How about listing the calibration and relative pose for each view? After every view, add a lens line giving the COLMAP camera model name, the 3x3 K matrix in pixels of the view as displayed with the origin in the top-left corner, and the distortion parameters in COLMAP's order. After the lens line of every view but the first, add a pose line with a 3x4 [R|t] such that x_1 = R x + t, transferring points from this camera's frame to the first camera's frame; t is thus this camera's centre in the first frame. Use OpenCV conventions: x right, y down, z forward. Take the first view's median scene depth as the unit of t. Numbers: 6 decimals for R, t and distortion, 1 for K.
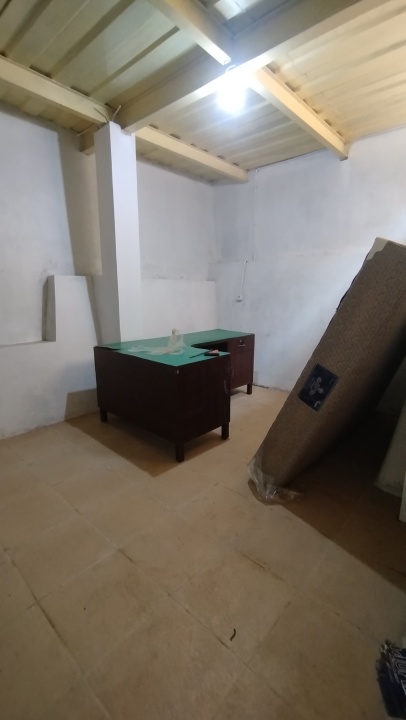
lens RADIAL K [[318.4, 0, 203.0], [0, 318.4, 360.0], [0, 0, 1]] dist [0.000143, -0.000001]
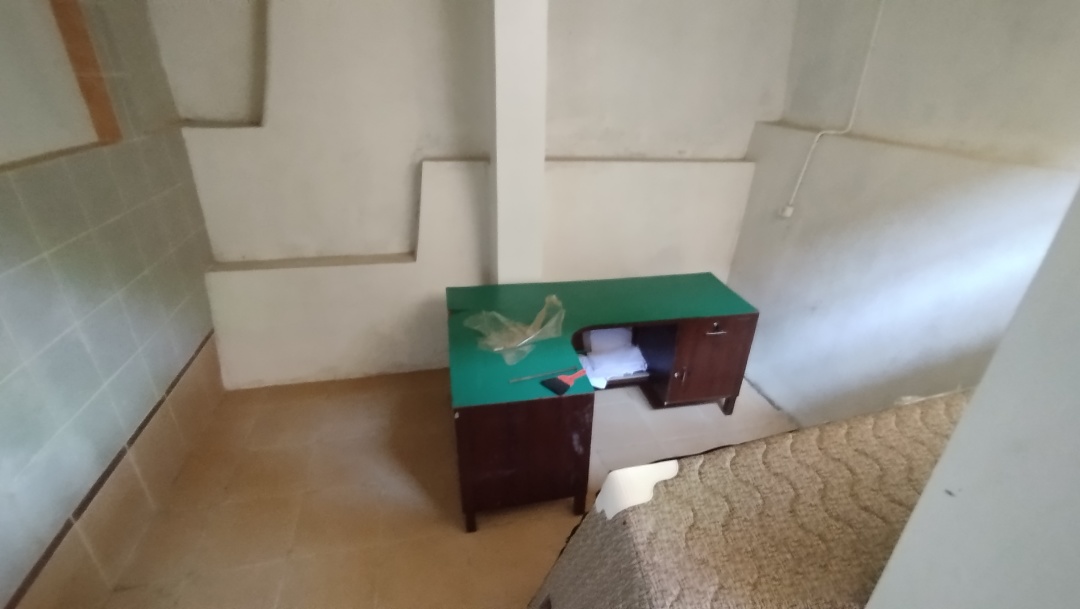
lens RADIAL K [[477.5, 0, 540.0], [0, 477.5, 304.5], [0, 0, 1]] dist [0.000143, -0.000001]
pose [[0.840907, 0.254914, -0.477382, 0.261900], [-0.159406, 0.959651, 0.231644, -0.240966], [0.517170, -0.118693, 0.847613, 0.256217]]
